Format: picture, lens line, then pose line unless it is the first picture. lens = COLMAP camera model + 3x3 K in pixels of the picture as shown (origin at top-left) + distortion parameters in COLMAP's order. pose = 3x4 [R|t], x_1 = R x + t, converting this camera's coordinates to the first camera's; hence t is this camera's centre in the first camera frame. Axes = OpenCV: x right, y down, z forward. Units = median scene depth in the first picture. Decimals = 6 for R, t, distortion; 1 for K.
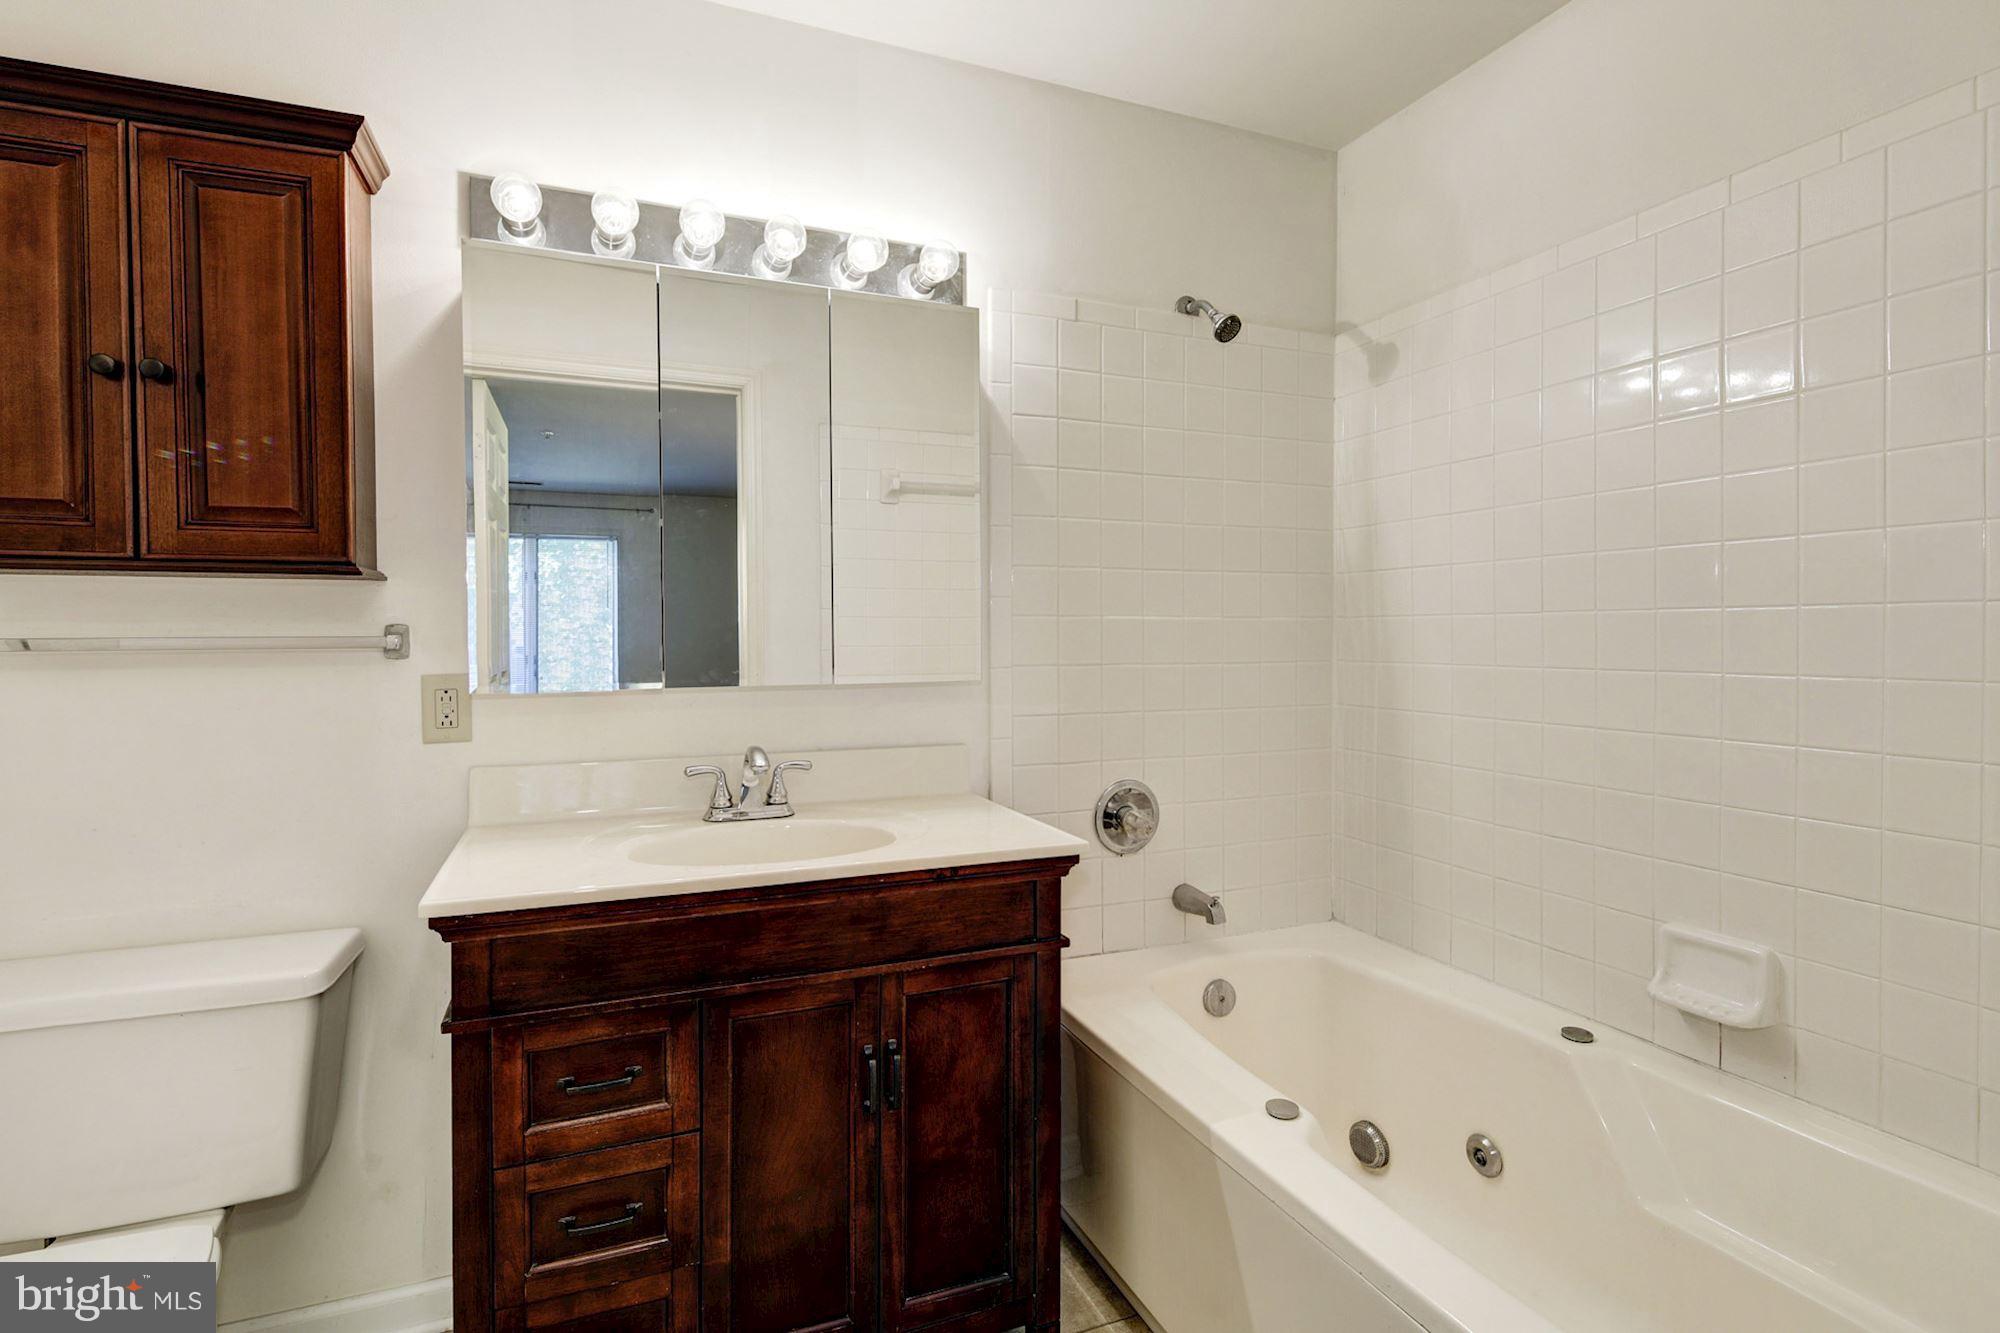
lens RADIAL K [[968.7, 0, 1002.2], [0, 968.7, 660.7], [0, 0, 1]] dist [0.014540, -0.002483]
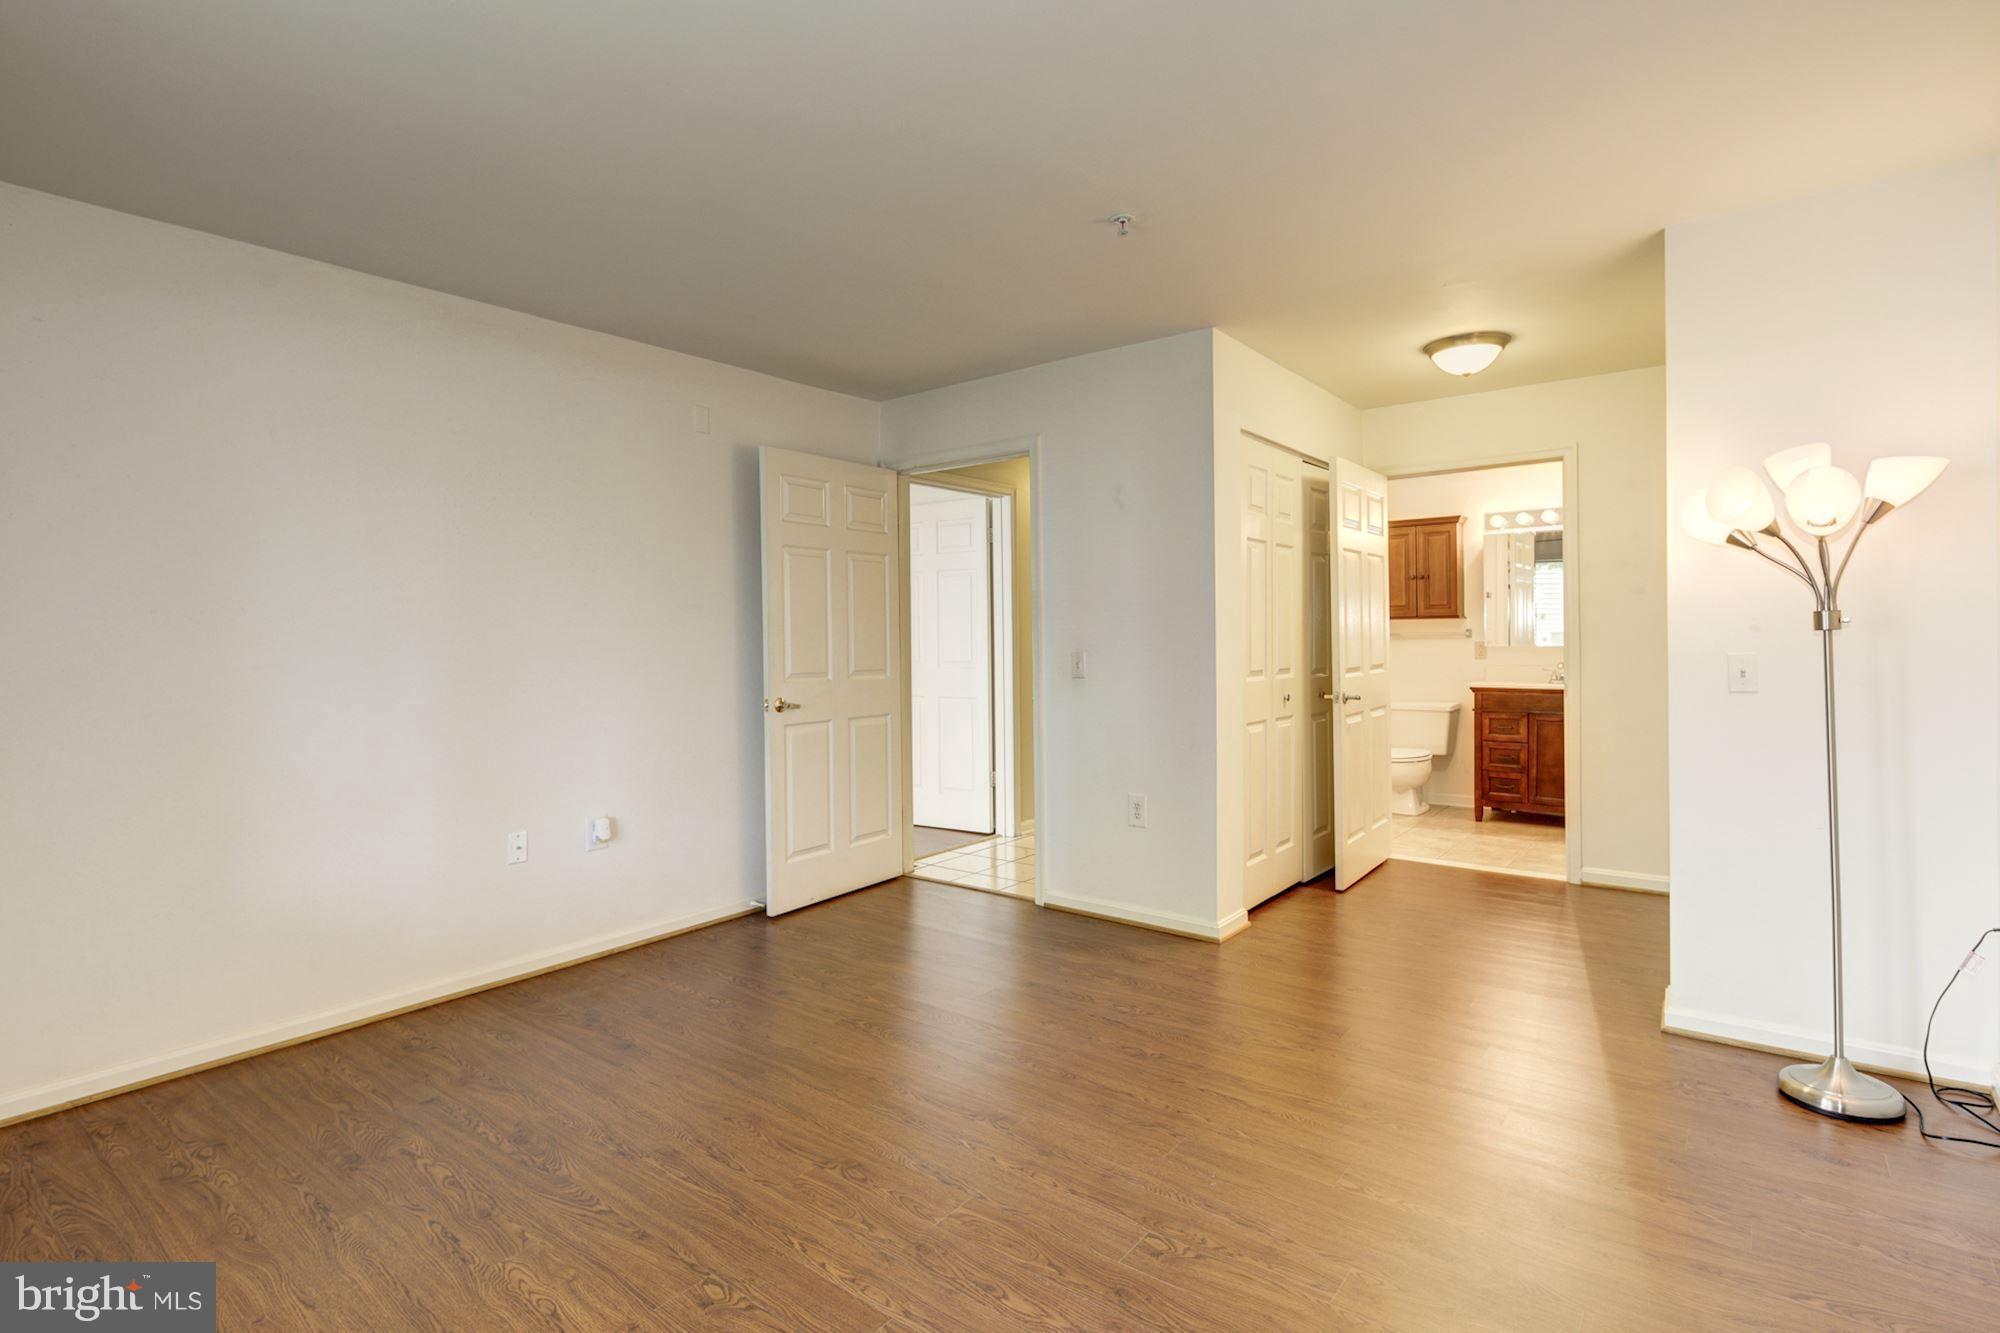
lens RADIAL K [[968.7, 0, 998.8], [0, 968.7, 650.0], [0, 0, 1]] dist [0.014540, -0.002483]
pose [[0.497097, 0.004010, -0.867685, 2.190342], [-0.006227, 0.999980, 0.001054, 0.065039], [0.867672, 0.004879, 0.497113, -3.091779]]
